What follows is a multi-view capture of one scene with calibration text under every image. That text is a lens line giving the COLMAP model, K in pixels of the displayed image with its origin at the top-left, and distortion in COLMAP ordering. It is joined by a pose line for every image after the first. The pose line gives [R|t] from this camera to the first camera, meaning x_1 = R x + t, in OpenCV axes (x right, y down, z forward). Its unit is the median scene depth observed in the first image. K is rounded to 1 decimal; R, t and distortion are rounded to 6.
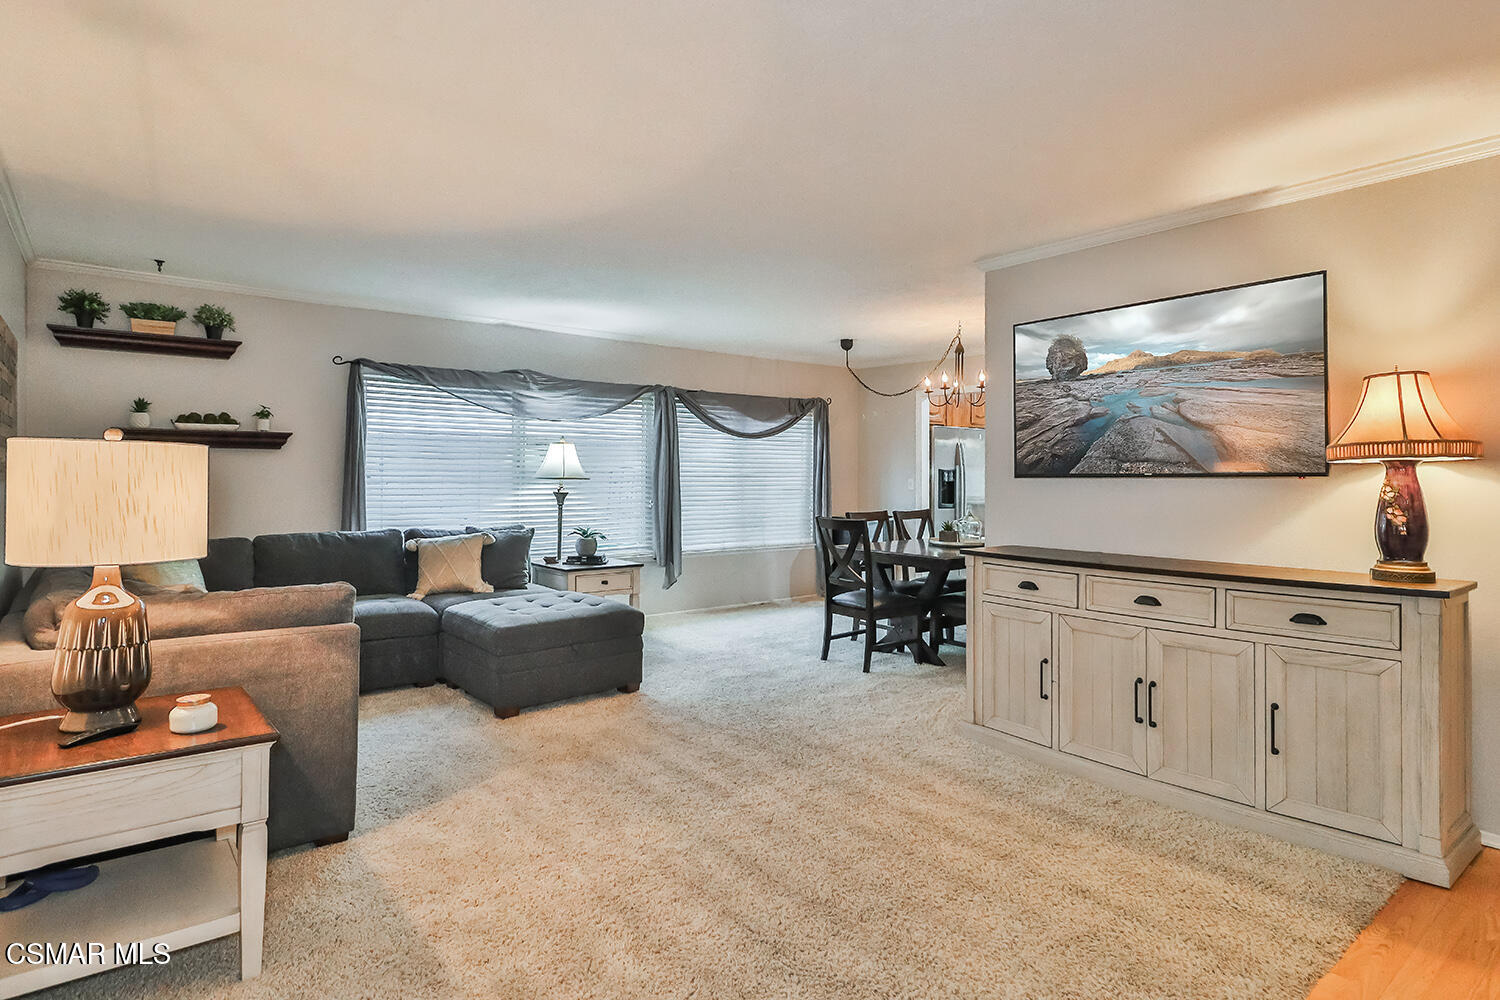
lens RADIAL K [[809.7, 0, 748.4], [0, 809.7, 480.6], [0, 0, 1]] dist [0.000943, -0.002359]
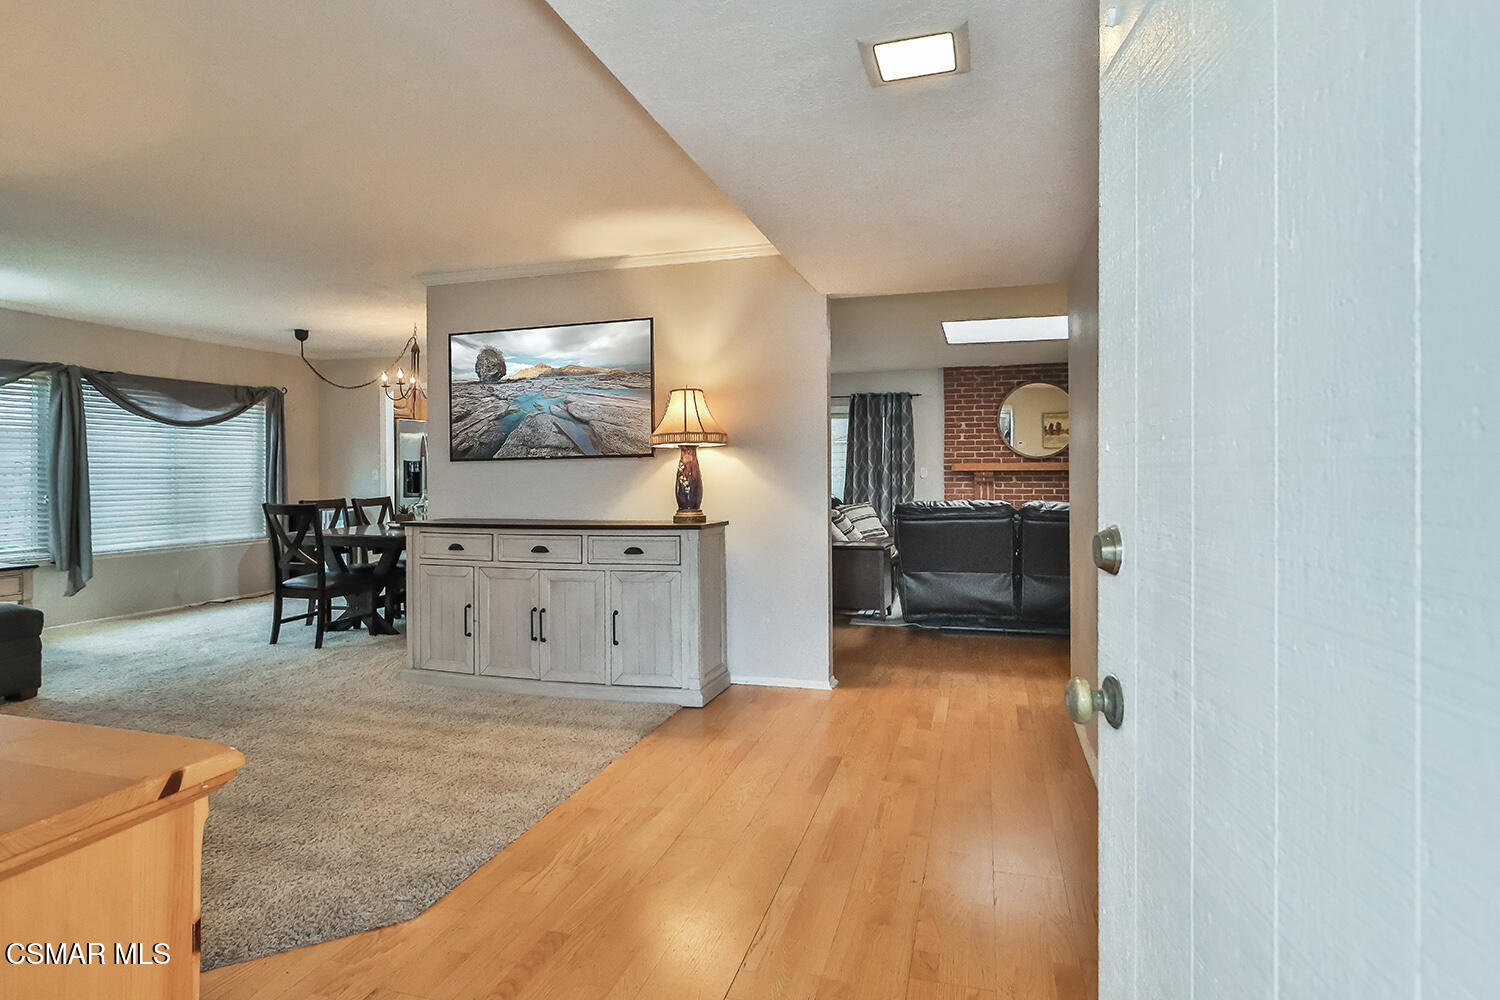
lens RADIAL K [[809.7, 0, 748.4], [0, 809.7, 480.6], [0, 0, 1]] dist [0.000943, -0.002359]
pose [[0.823720, -0.012601, 0.566856, 0.015204], [0.012332, 0.999915, 0.004307, 0.027521], [-0.566862, 0.003443, 0.823805, -0.261779]]
